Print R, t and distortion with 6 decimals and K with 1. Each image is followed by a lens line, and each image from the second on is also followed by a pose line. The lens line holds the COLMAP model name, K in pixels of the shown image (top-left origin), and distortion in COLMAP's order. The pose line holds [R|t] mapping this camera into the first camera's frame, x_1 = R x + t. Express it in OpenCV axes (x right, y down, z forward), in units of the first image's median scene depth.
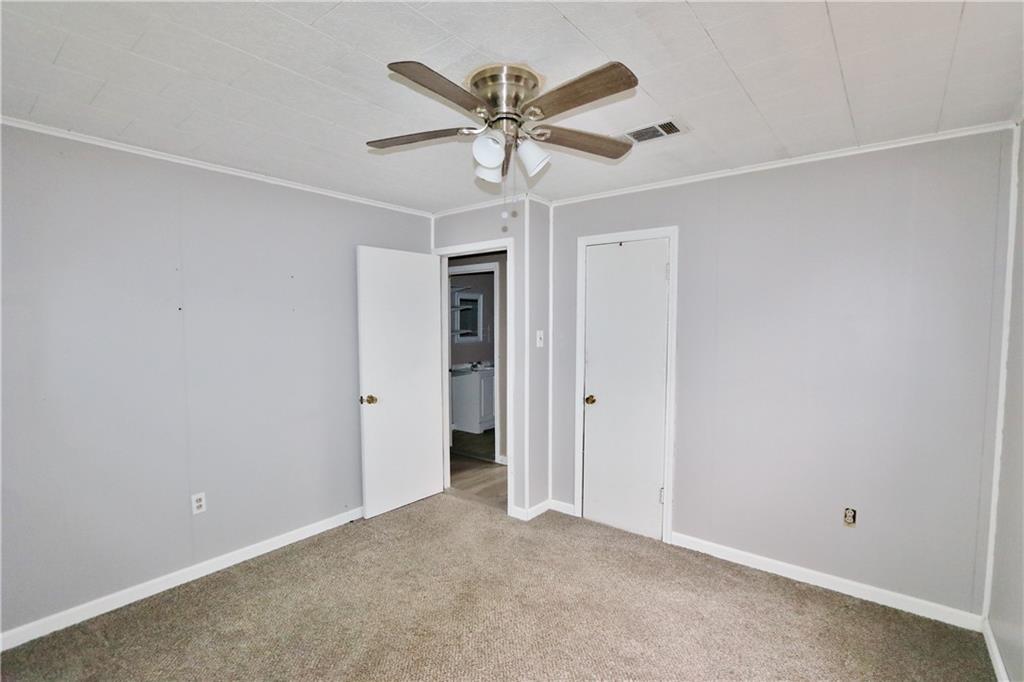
lens RADIAL K [[473.0, 0, 506.6], [0, 473.0, 349.5], [0, 0, 1]] dist [-0.018228, 0.000861]
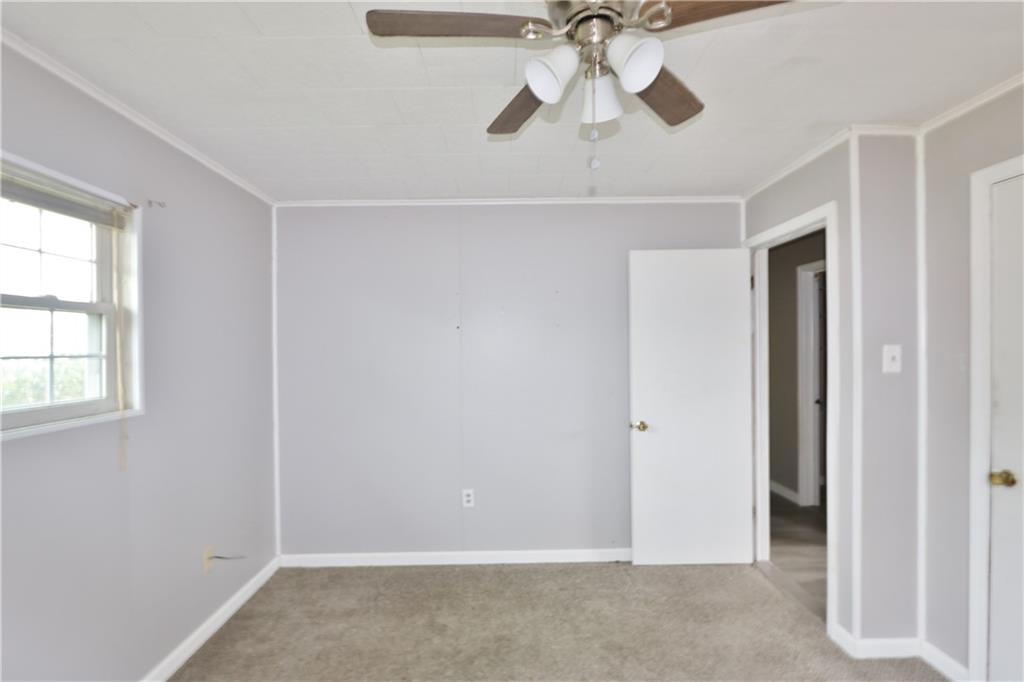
lens RADIAL K [[473.0, 0, 506.6], [0, 473.0, 349.5], [0, 0, 1]] dist [-0.018228, 0.000861]
pose [[0.637838, -0.000004, -0.770171, 0.219834], [-0.034988, 0.998967, -0.028982, -0.000808], [0.769376, 0.045432, 0.637179, 0.255080]]
